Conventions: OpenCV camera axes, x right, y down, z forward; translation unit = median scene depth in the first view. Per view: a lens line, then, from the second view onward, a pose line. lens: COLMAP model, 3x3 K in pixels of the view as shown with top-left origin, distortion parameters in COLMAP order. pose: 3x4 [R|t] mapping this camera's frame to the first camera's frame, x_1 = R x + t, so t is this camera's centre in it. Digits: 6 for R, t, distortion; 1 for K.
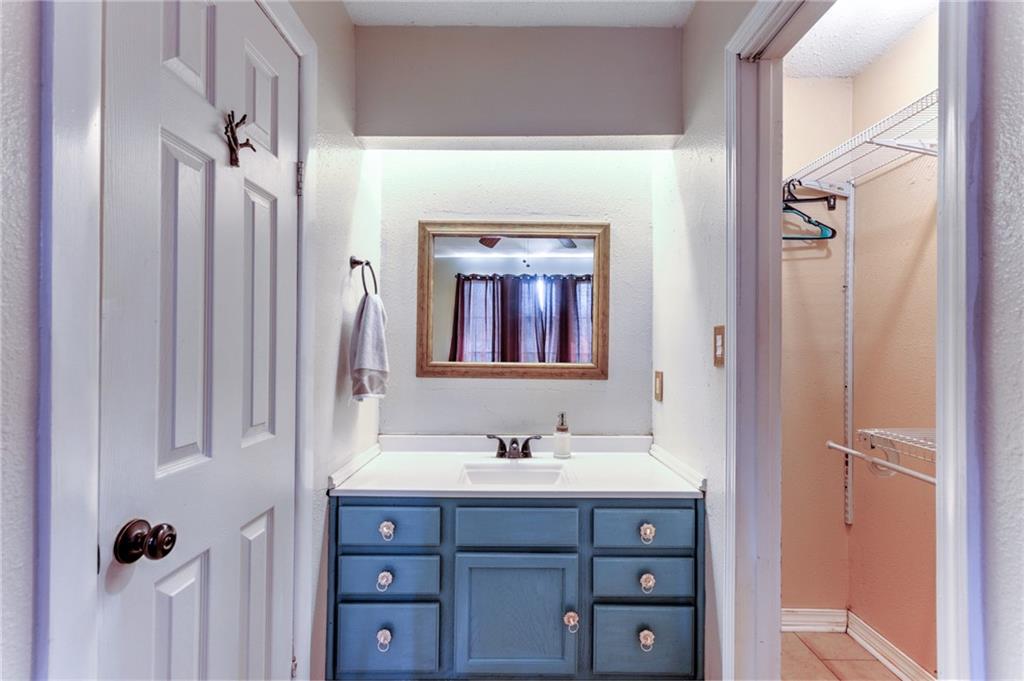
lens RADIAL K [[471.3, 0, 513.2], [0, 471.3, 345.6], [0, 0, 1]] dist [0.011036, 0.000998]
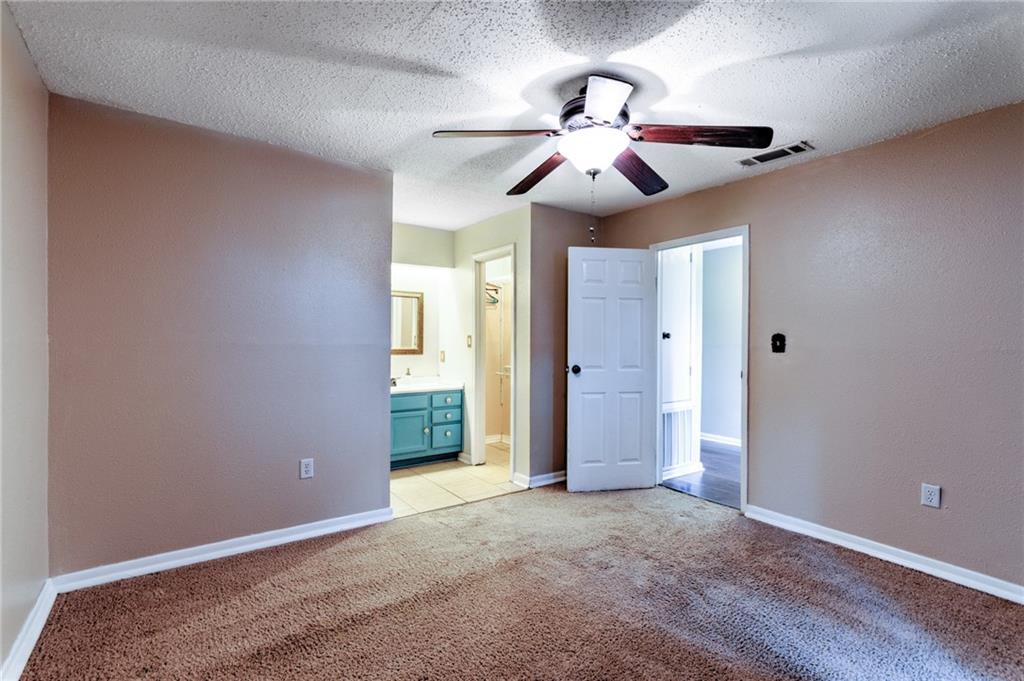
lens RADIAL K [[471.3, 0, 513.2], [0, 471.3, 345.6], [0, 0, 1]] dist [0.011036, 0.000998]
pose [[0.812197, -0.010311, 0.583292, -1.171991], [0.001633, 0.999880, 0.015401, -0.017821], [-0.583381, -0.011556, 0.812116, -1.764293]]
